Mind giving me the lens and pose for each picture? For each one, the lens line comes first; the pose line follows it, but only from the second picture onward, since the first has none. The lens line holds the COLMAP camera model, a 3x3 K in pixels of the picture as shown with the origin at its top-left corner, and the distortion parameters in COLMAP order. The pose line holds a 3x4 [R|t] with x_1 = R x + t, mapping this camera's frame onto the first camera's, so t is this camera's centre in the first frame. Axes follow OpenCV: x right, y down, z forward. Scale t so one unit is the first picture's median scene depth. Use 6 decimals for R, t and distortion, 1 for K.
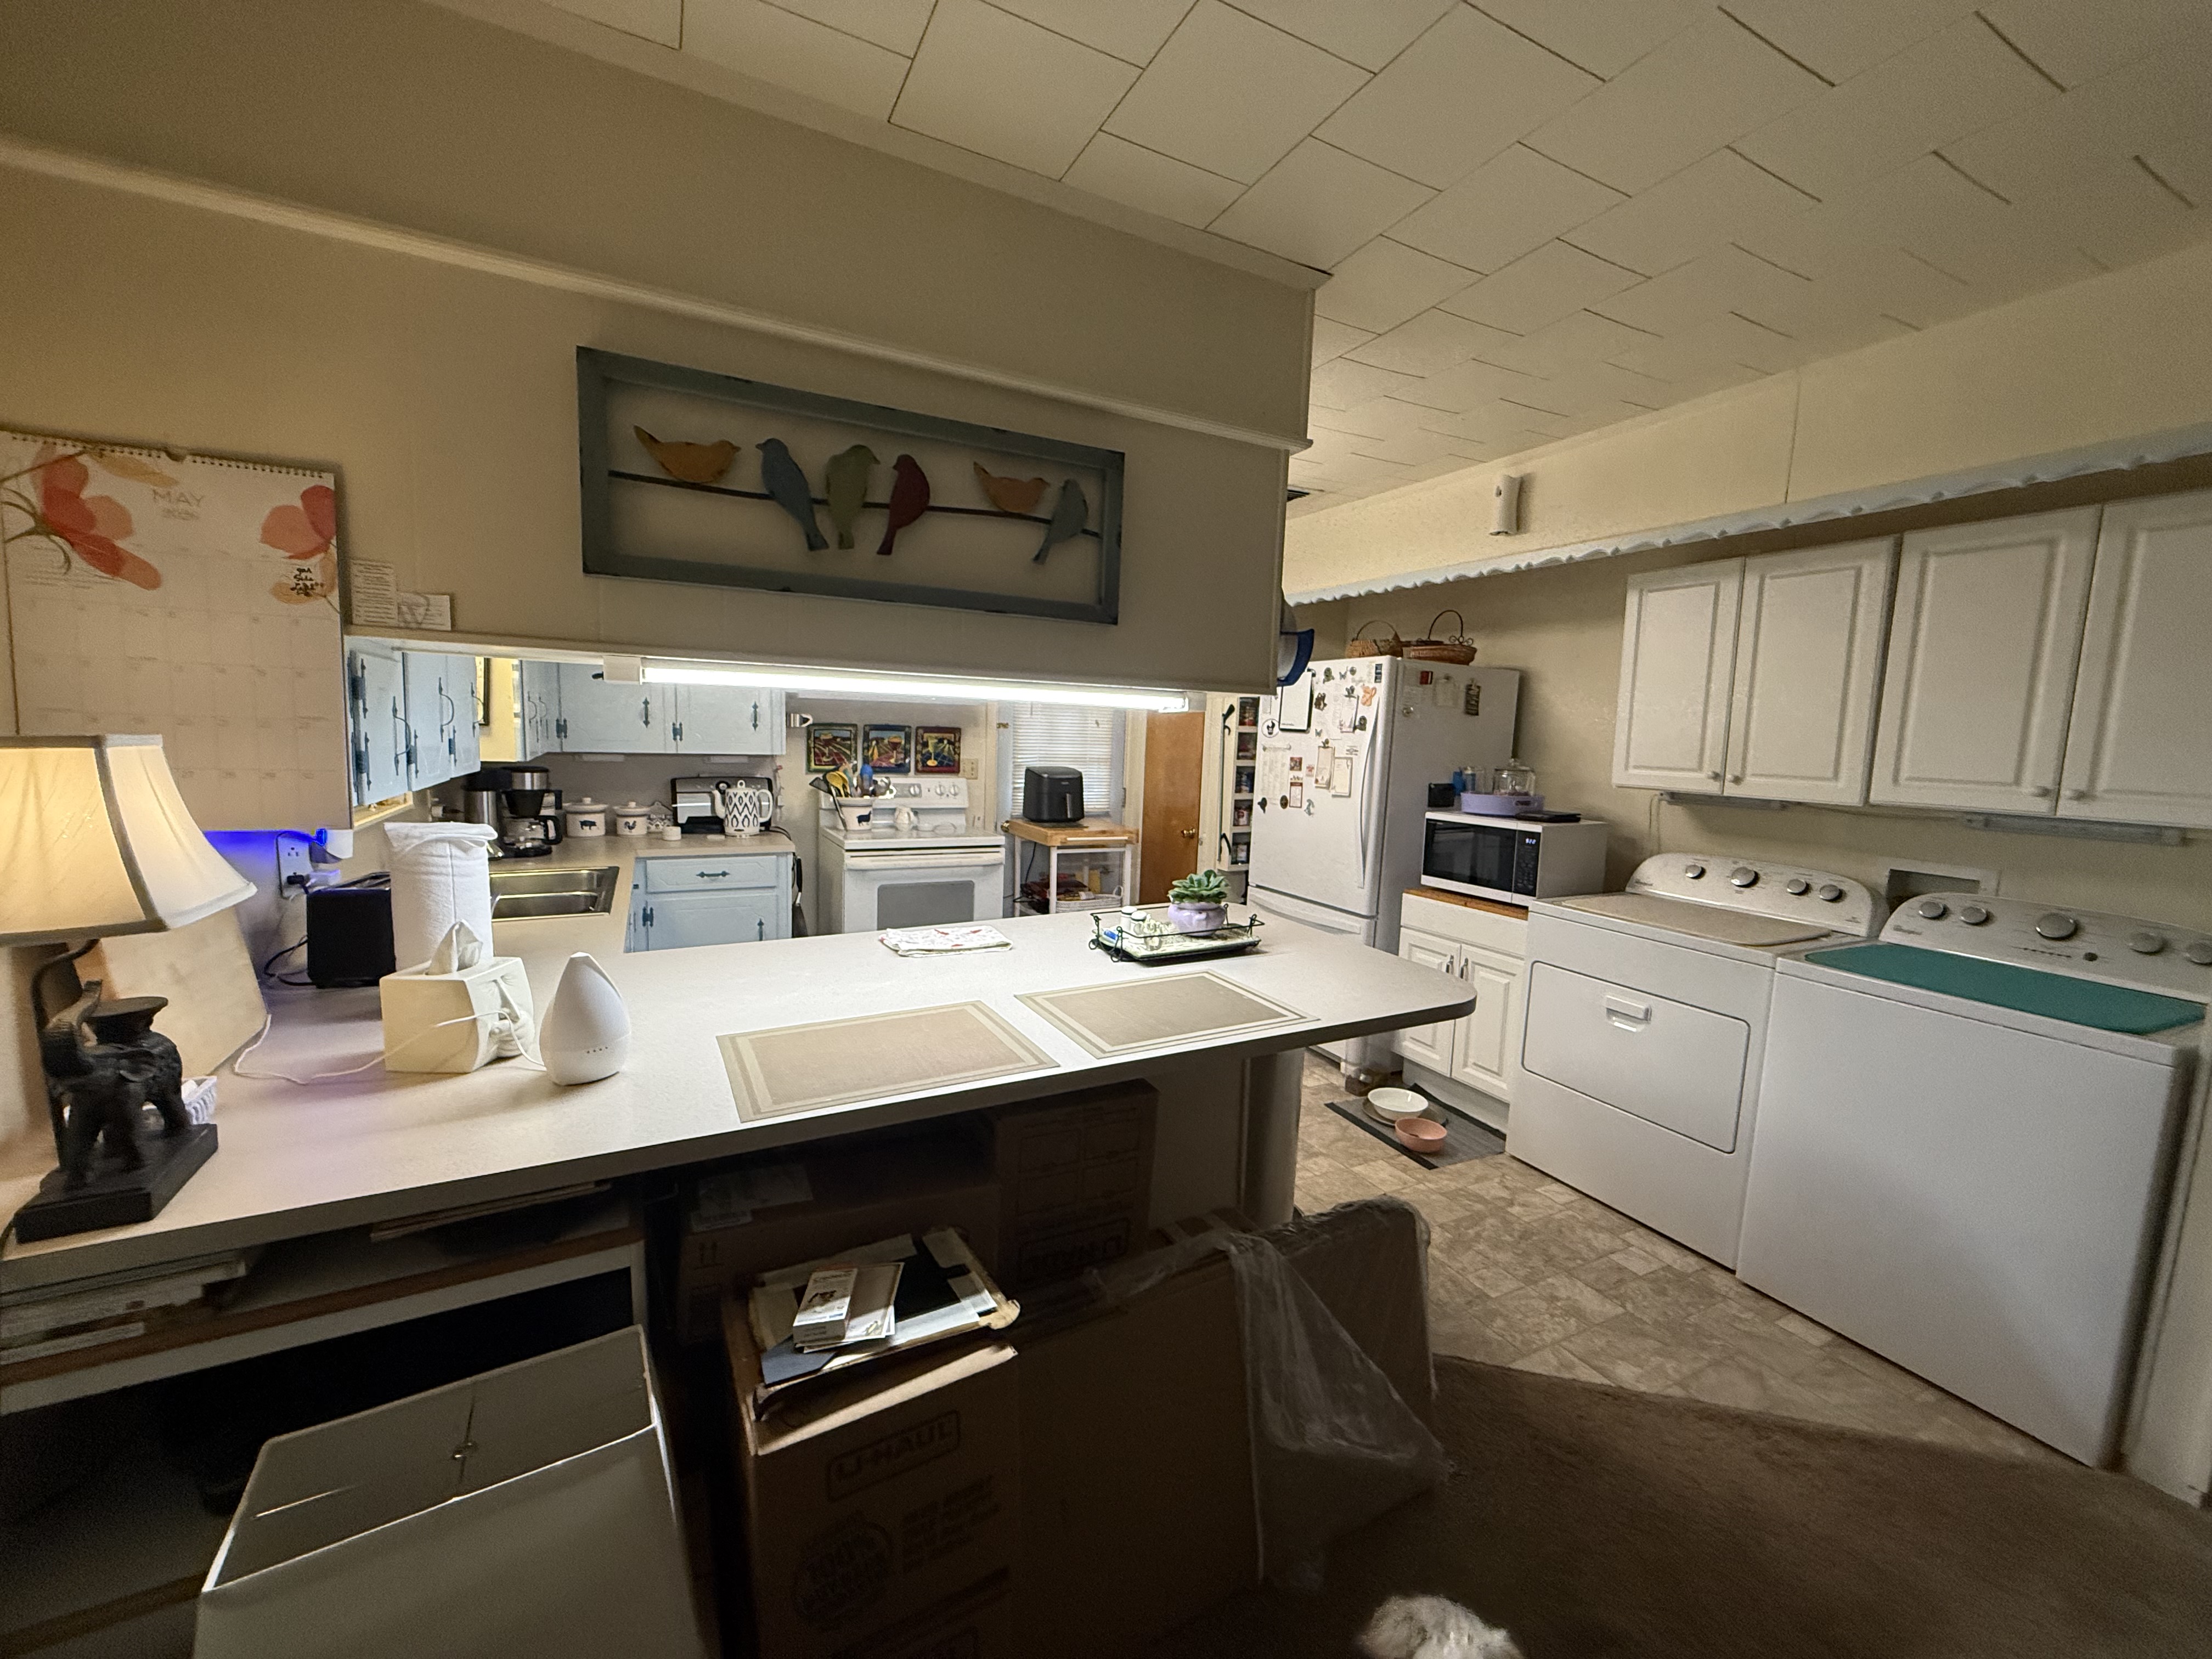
lens RADIAL K [[870.9, 0, 1088.7], [0, 870.9, 824.4], [0, 0, 1]] dist [-0.000051, 0.000152]
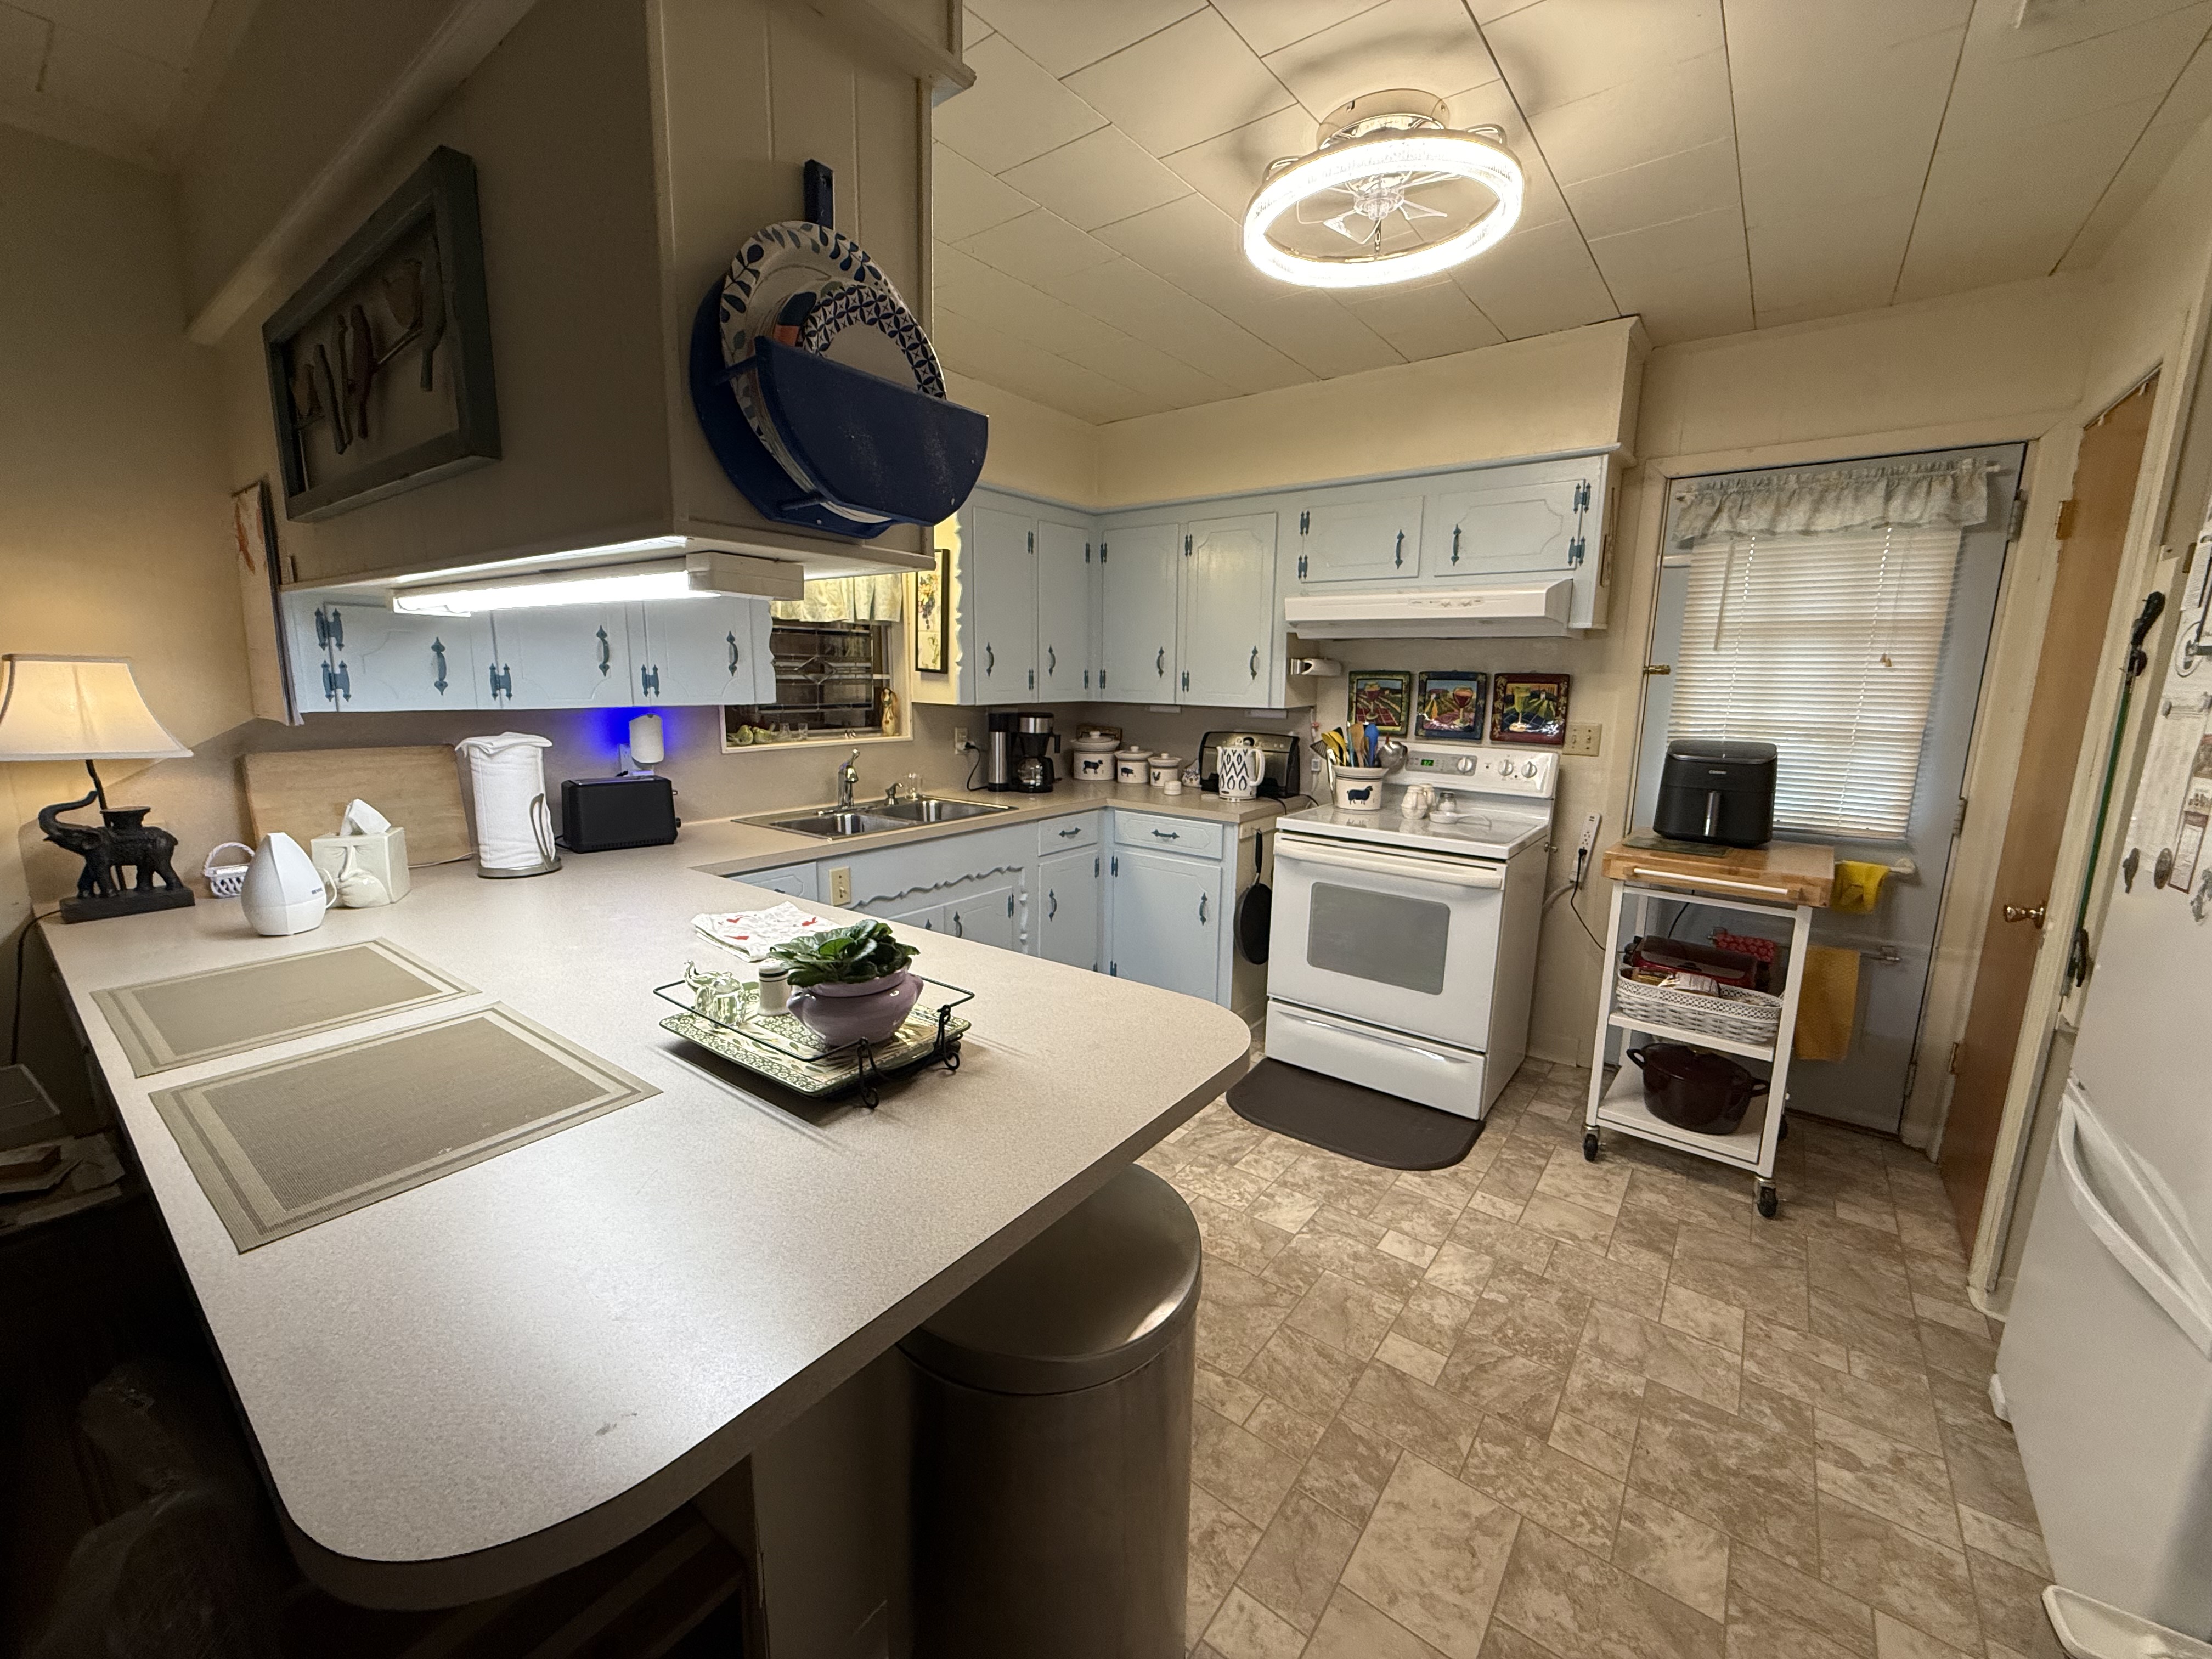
lens RADIAL K [[880.7, 0, 1095.9], [0, 880.7, 829.0], [0, 0, 1]] dist [0.000257, 0.000478]
pose [[0.431584, 0.137100, -0.891593, 0.337323], [-0.100053, 0.989560, 0.103733, -0.034652], [0.896507, 0.044438, 0.440796, 0.459423]]
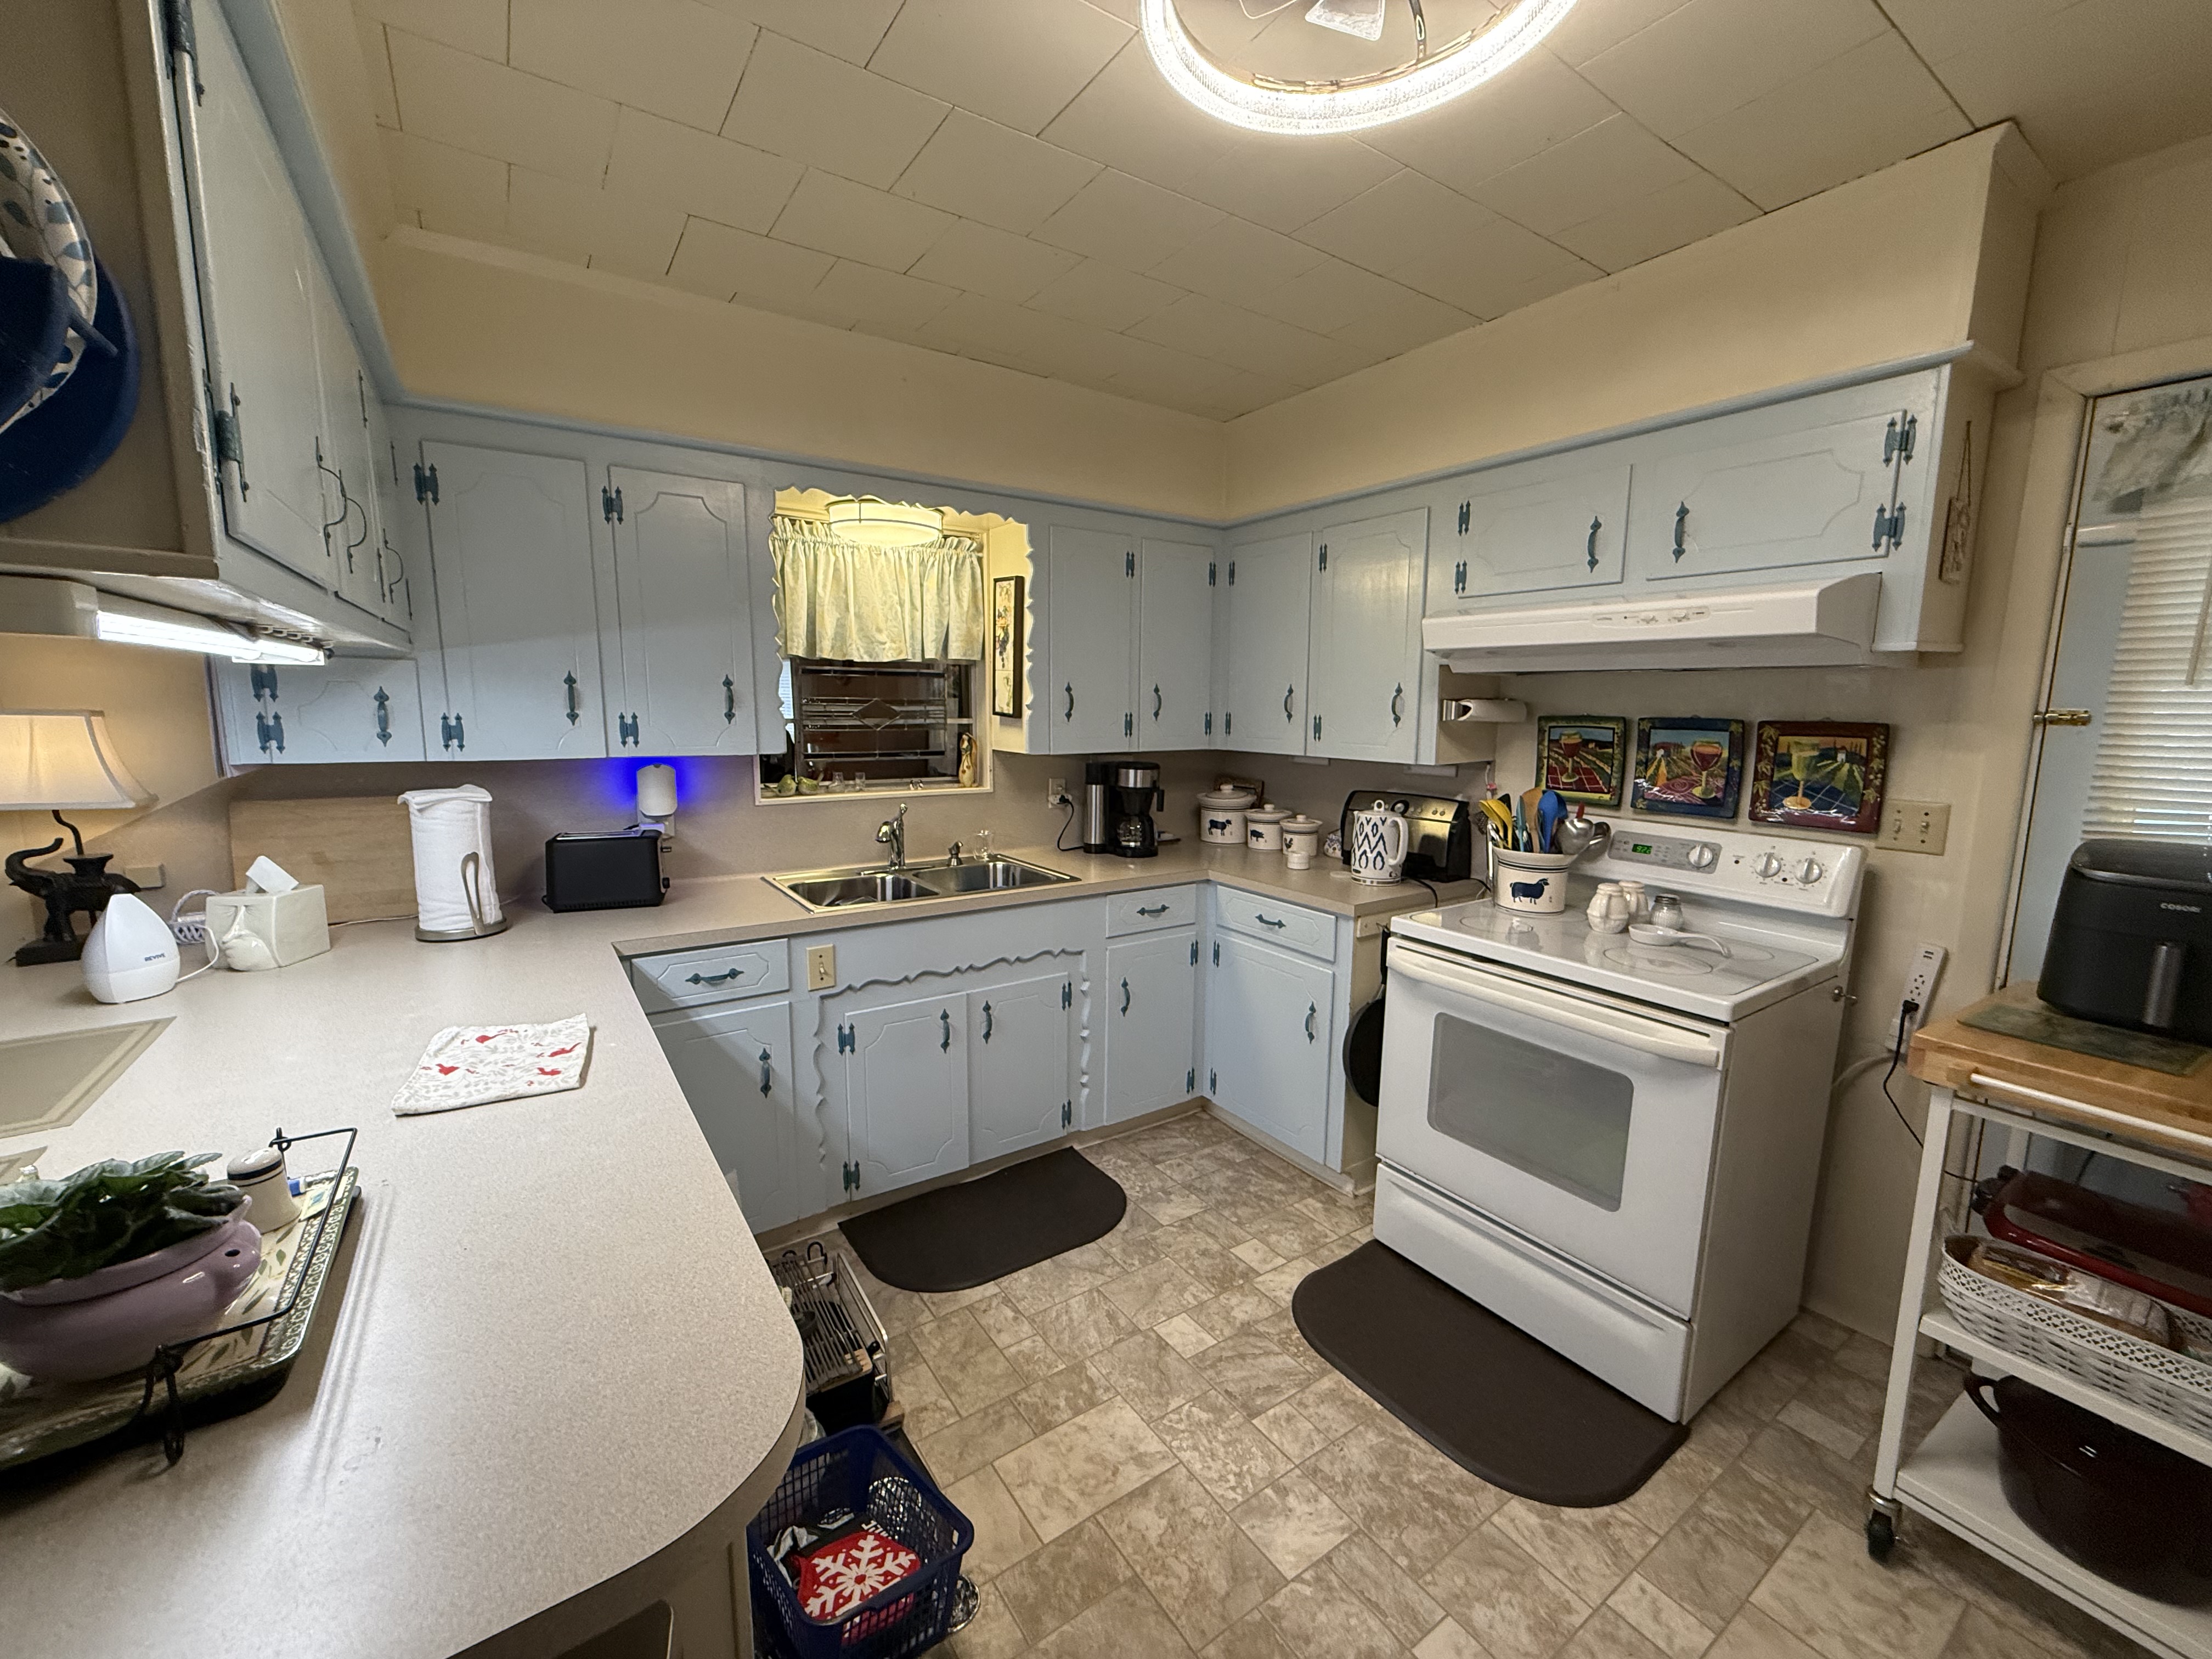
lens RADIAL K [[880.7, 0, 1095.9], [0, 880.7, 829.0], [0, 0, 1]] dist [0.000257, 0.000478]
pose [[0.125694, 0.115009, -0.985380, 0.246507], [-0.115648, 0.988184, 0.100585, -0.069242], [0.985305, 0.101315, 0.137509, 0.662260]]
